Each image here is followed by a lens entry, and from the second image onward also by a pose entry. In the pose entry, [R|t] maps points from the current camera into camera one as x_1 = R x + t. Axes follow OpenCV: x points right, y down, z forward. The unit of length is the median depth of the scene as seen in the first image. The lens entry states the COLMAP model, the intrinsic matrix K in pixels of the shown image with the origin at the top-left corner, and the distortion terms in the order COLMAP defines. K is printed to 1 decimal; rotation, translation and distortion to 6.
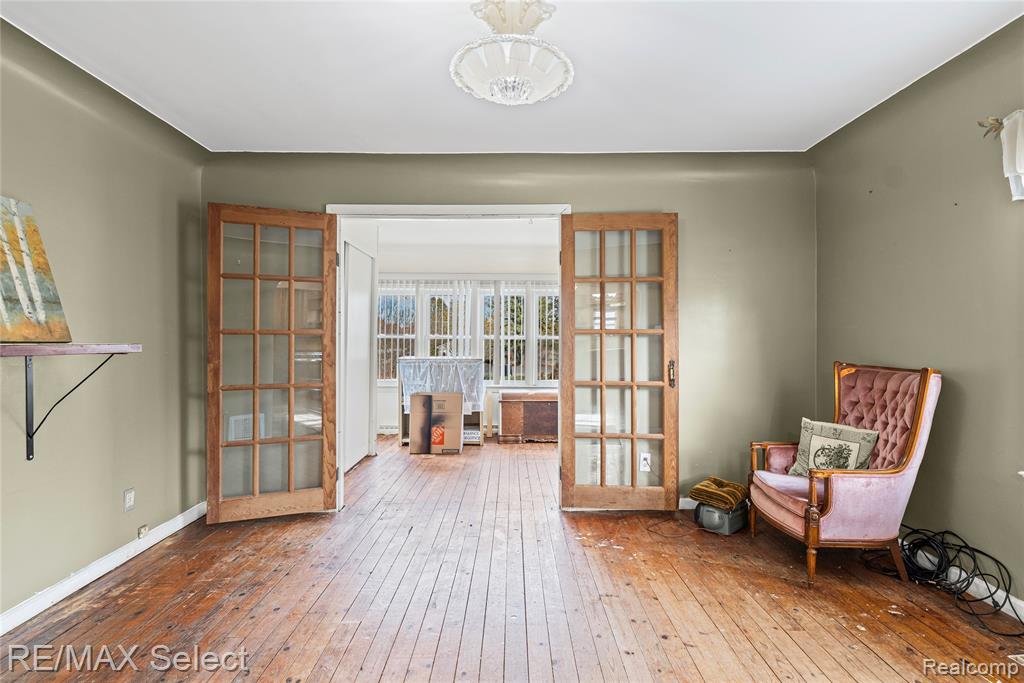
lens RADIAL K [[478.6, 0, 512.2], [0, 478.6, 333.7], [0, 0, 1]] dist [0.001458, 0.000796]
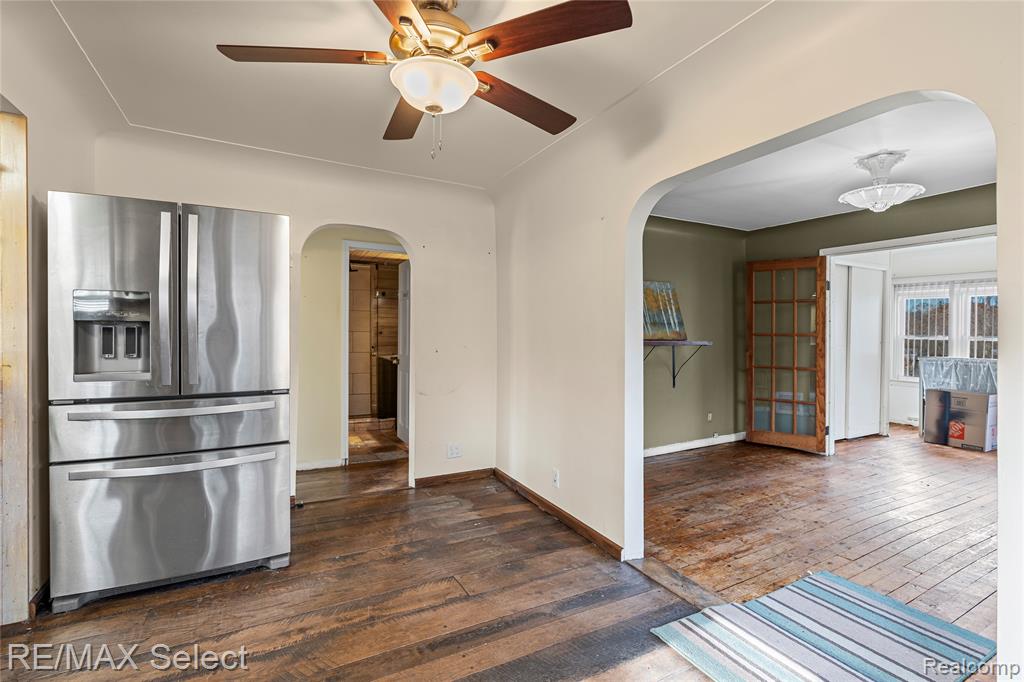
lens RADIAL K [[478.6, 0, 512.2], [0, 478.6, 333.2], [0, 0, 1]] dist [0.001458, 0.000796]
pose [[0.462028, 0.005692, -0.886847, 0.504090], [0.005937, 0.999937, 0.009510, -0.028139], [0.886845, -0.009659, 0.461966, -0.555640]]
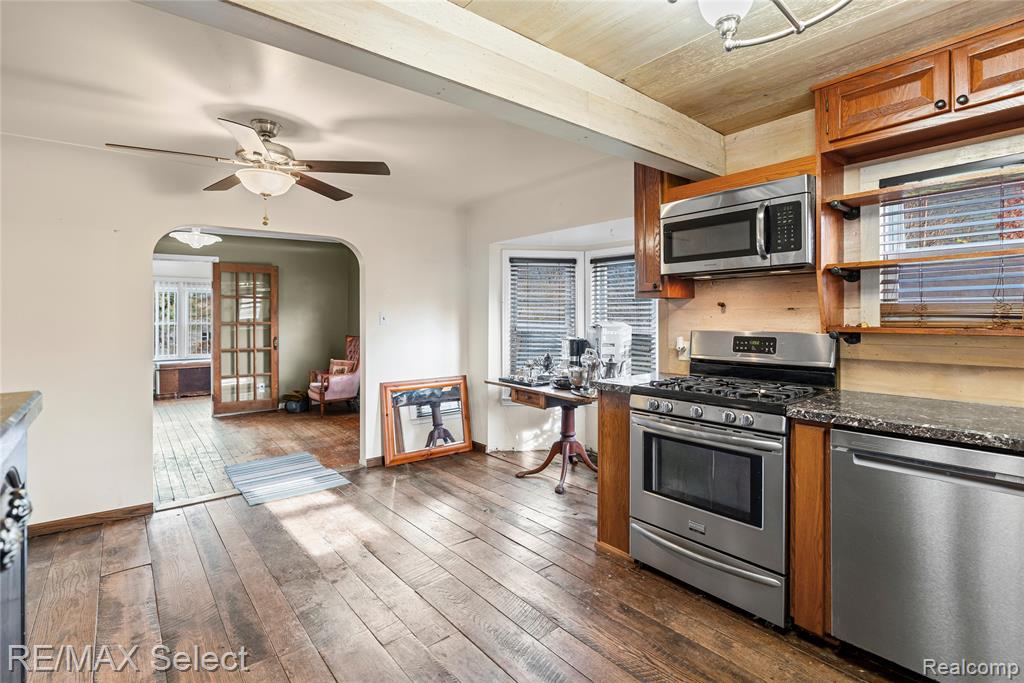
lens RADIAL K [[486.9, 0, 517.5], [0, 486.9, 315.5], [0, 0, 1]] dist [0.000230, 0.000054]
pose [[0.776069, -0.003109, 0.630640, -0.184827], [-0.004472, 0.999936, 0.010432, -0.064957], [-0.630632, -0.010916, 0.776005, -1.311388]]
